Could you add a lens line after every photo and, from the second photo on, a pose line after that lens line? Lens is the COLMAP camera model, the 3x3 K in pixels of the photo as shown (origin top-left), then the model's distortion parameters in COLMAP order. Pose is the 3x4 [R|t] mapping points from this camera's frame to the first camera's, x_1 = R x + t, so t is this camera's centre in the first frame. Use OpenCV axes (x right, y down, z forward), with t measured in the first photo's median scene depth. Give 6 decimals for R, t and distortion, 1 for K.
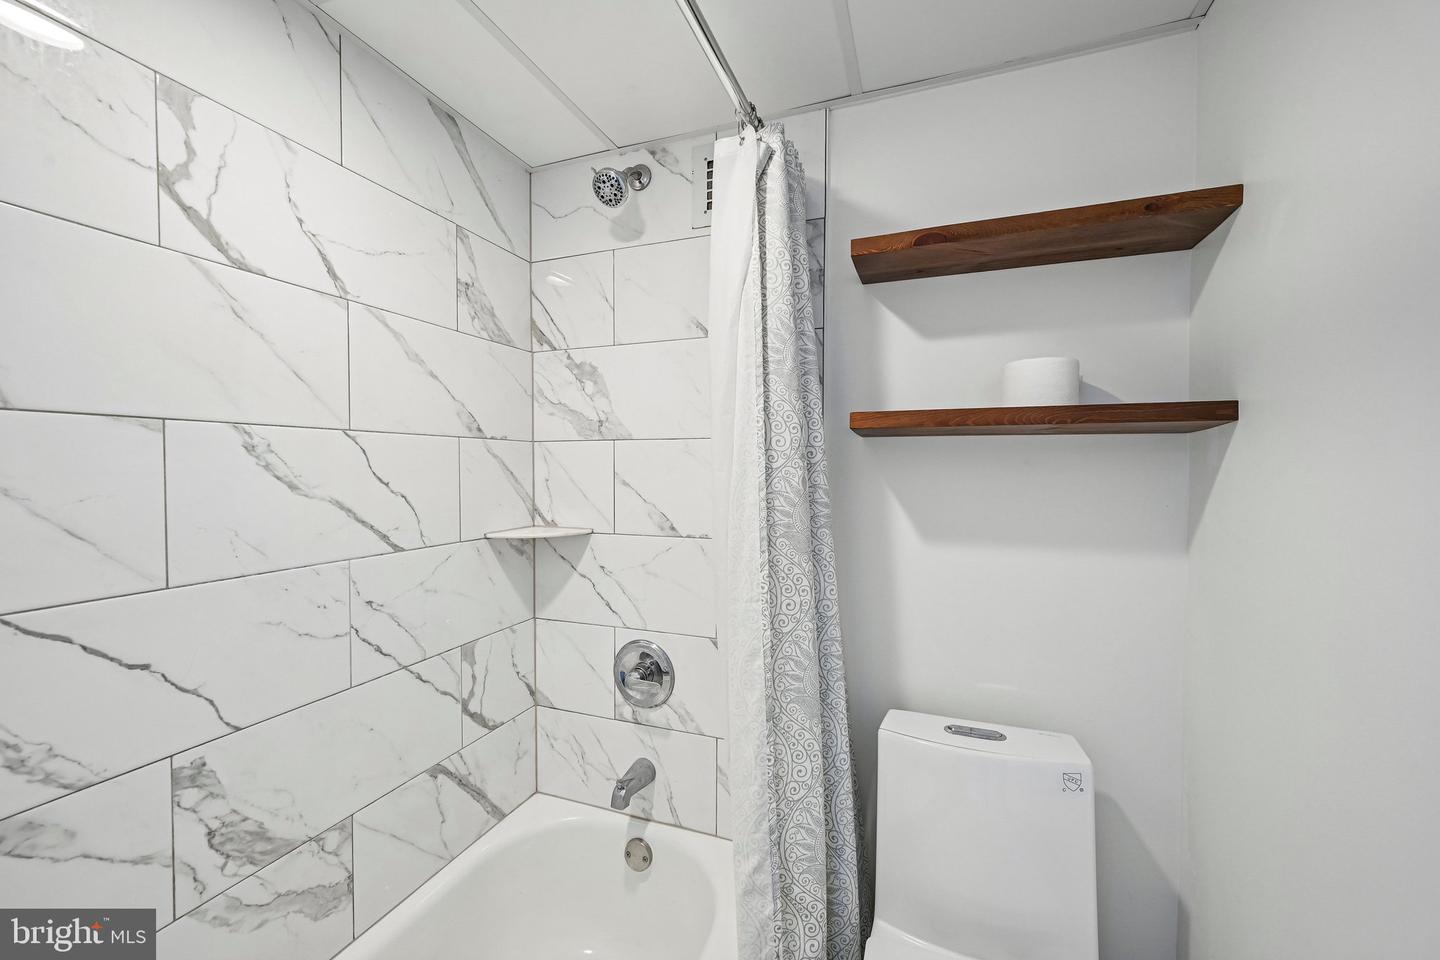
lens RADIAL K [[568.0, 0, 720.8], [0, 568.0, 473.3], [0, 0, 1]] dist [0.002165, 0.000887]
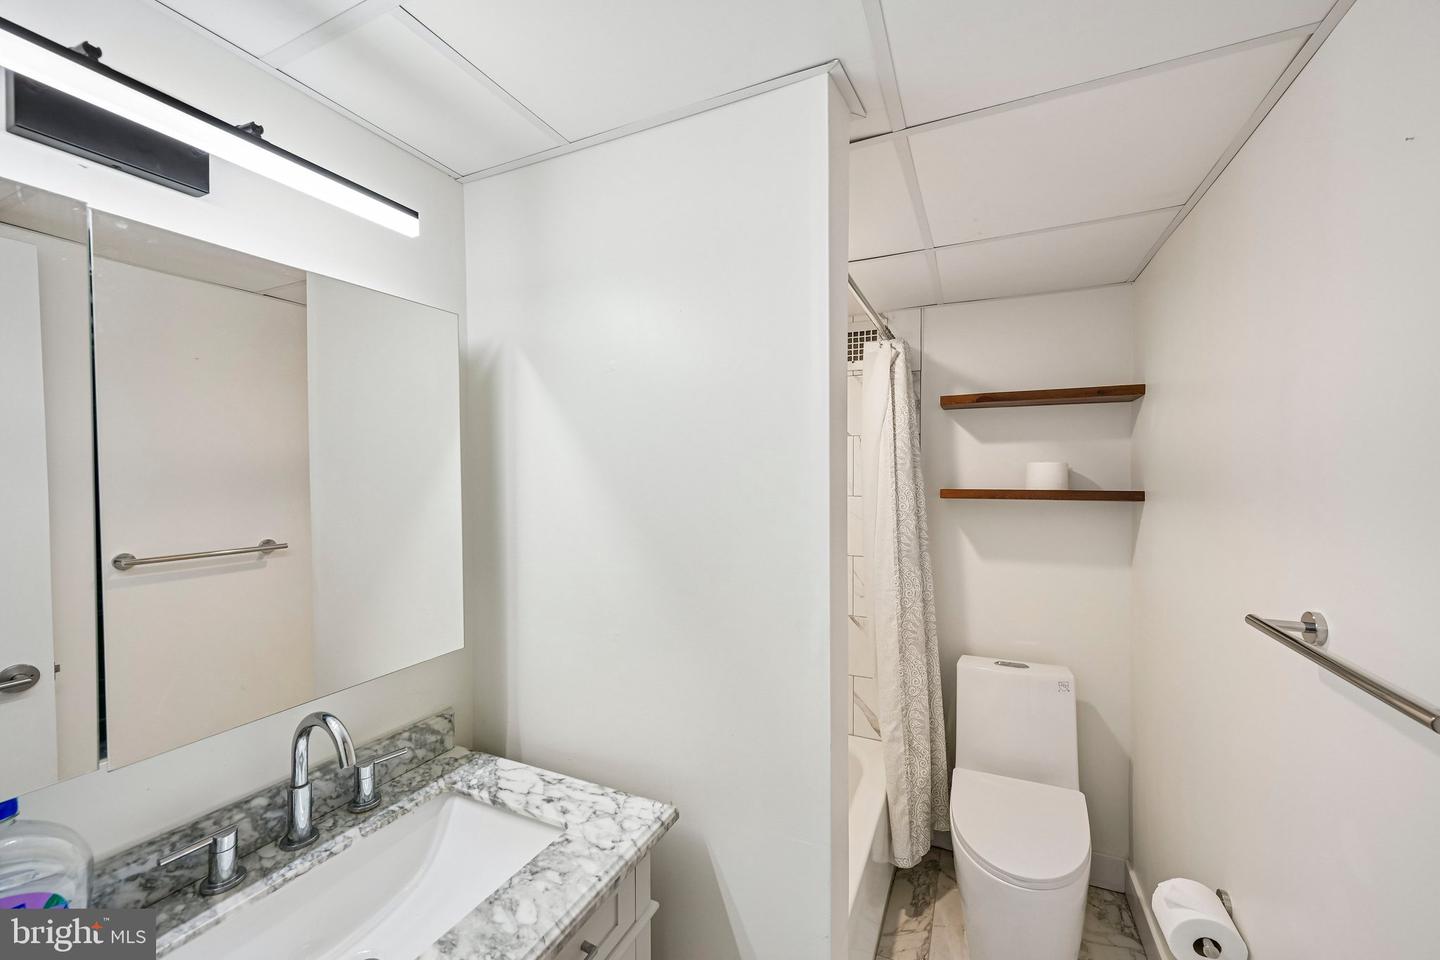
lens RADIAL K [[568.0, 0, 722.5], [0, 568.0, 477.4], [0, 0, 1]] dist [0.002165, 0.000887]
pose [[0.997811, -0.003712, -0.066021, -0.368809], [0.003302, 0.999975, -0.006313, -0.141055], [0.066043, 0.006081, 0.997798, -0.917043]]
